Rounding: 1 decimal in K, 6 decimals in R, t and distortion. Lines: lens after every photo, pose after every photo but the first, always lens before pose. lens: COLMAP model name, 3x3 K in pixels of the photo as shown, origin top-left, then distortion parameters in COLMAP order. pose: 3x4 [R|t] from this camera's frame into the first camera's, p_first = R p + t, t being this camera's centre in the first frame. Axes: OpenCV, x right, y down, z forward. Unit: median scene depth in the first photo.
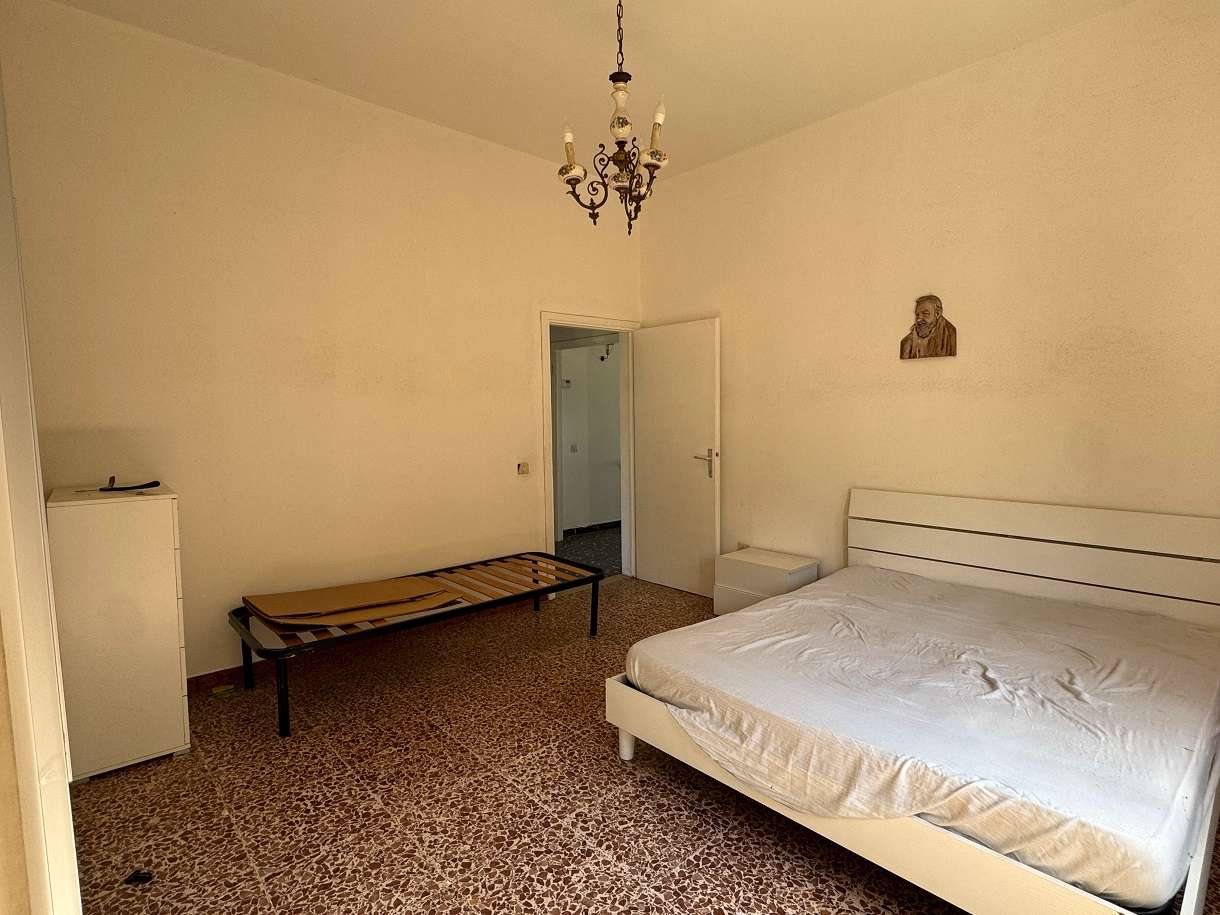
lens RADIAL K [[611.3, 0, 610.0], [0, 611.3, 457.5], [0, 0, 1]] dist [0.017786, -0.014054]
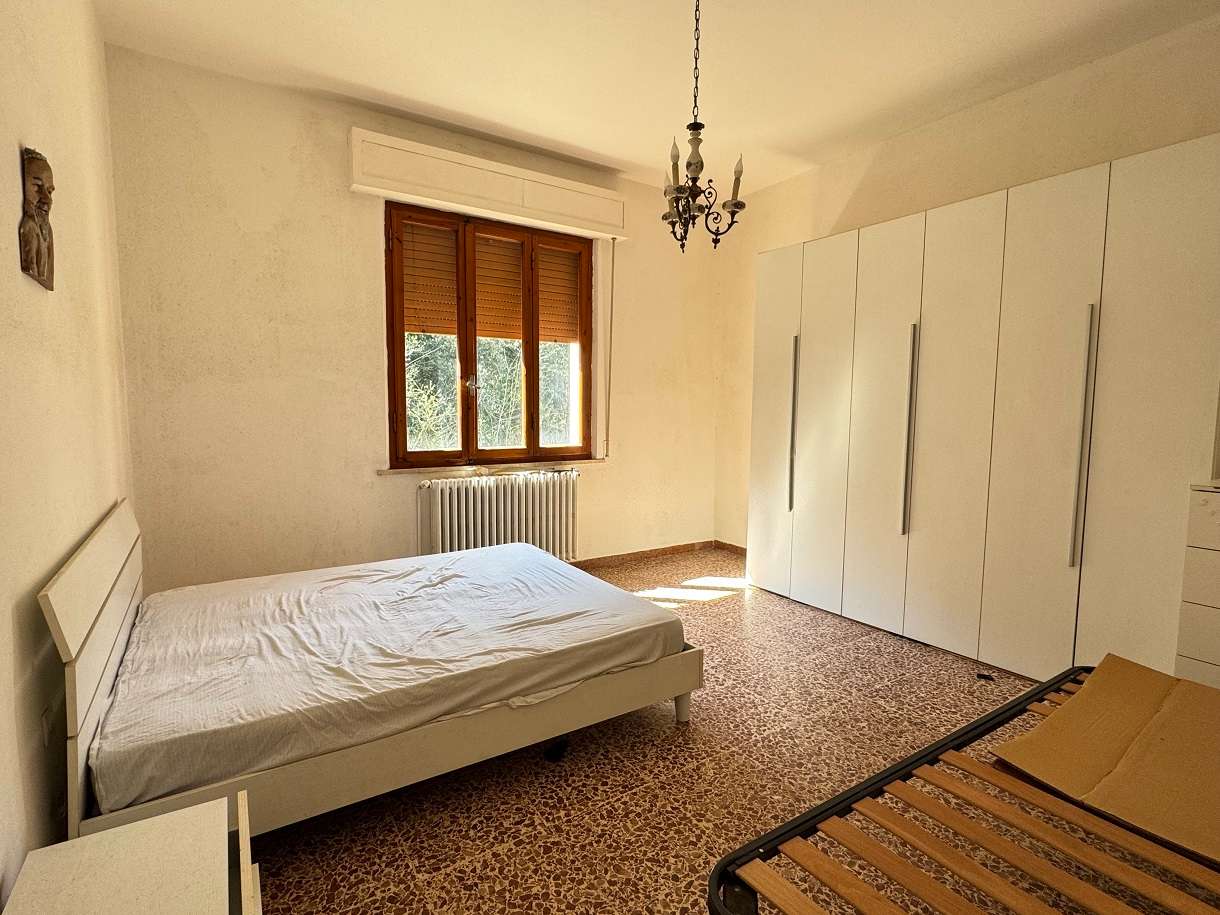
lens RADIAL K [[611.3, 0, 610.0], [0, 611.3, 457.5], [0, 0, 1]] dist [0.017786, -0.014054]
pose [[-0.988102, -0.009102, 0.153531, -0.008584], [0.014785, 0.988003, 0.153725, -0.152555], [-0.153089, 0.154166, -0.976113, 2.325675]]
